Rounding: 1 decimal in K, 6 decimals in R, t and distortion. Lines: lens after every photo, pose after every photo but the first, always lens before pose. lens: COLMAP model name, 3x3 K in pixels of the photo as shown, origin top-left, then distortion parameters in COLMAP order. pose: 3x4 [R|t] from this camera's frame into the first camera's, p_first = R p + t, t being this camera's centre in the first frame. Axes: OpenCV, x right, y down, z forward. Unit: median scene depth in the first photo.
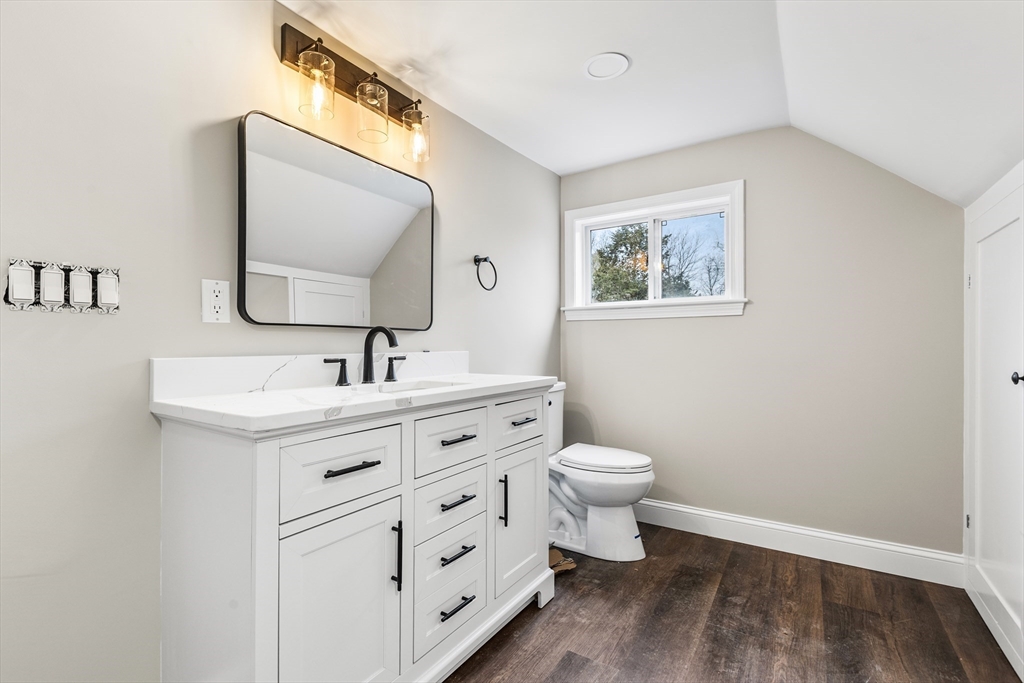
lens RADIAL K [[457.7, 0, 512.0], [0, 457.7, 341.5], [0, 0, 1]] dist [0.001249, 0.000139]
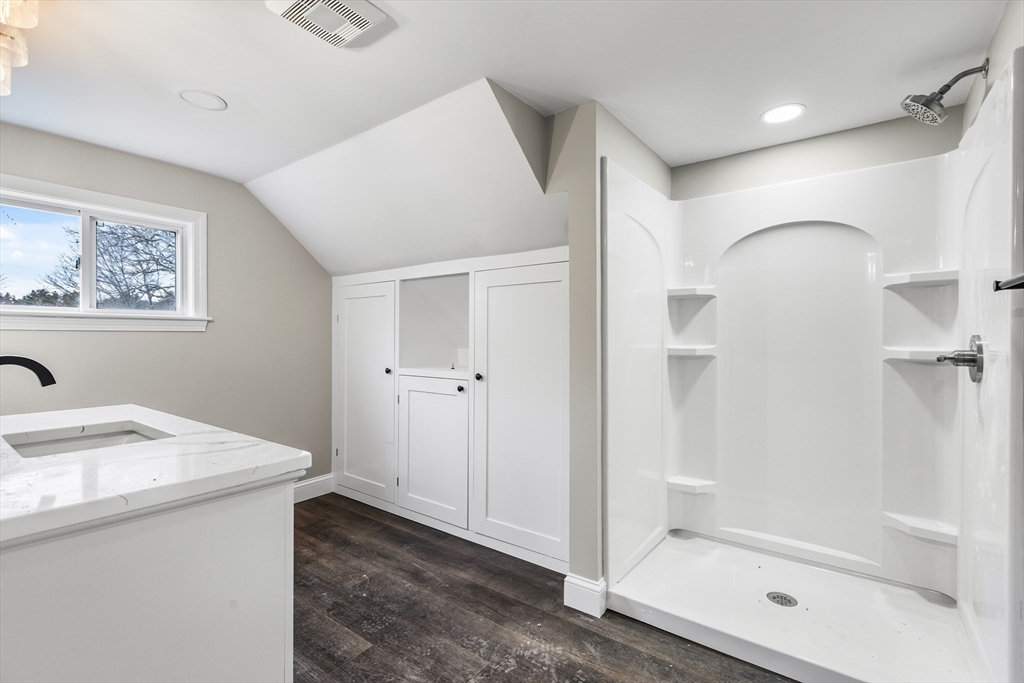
lens RADIAL K [[457.7, 0, 512.0], [0, 457.7, 341.5], [0, 0, 1]] dist [0.001249, 0.000139]
pose [[0.056778, -0.005313, 0.998373, -0.768806], [-0.005915, 0.999966, 0.005658, -0.057855], [-0.998369, -0.006226, 0.056745, 0.218275]]
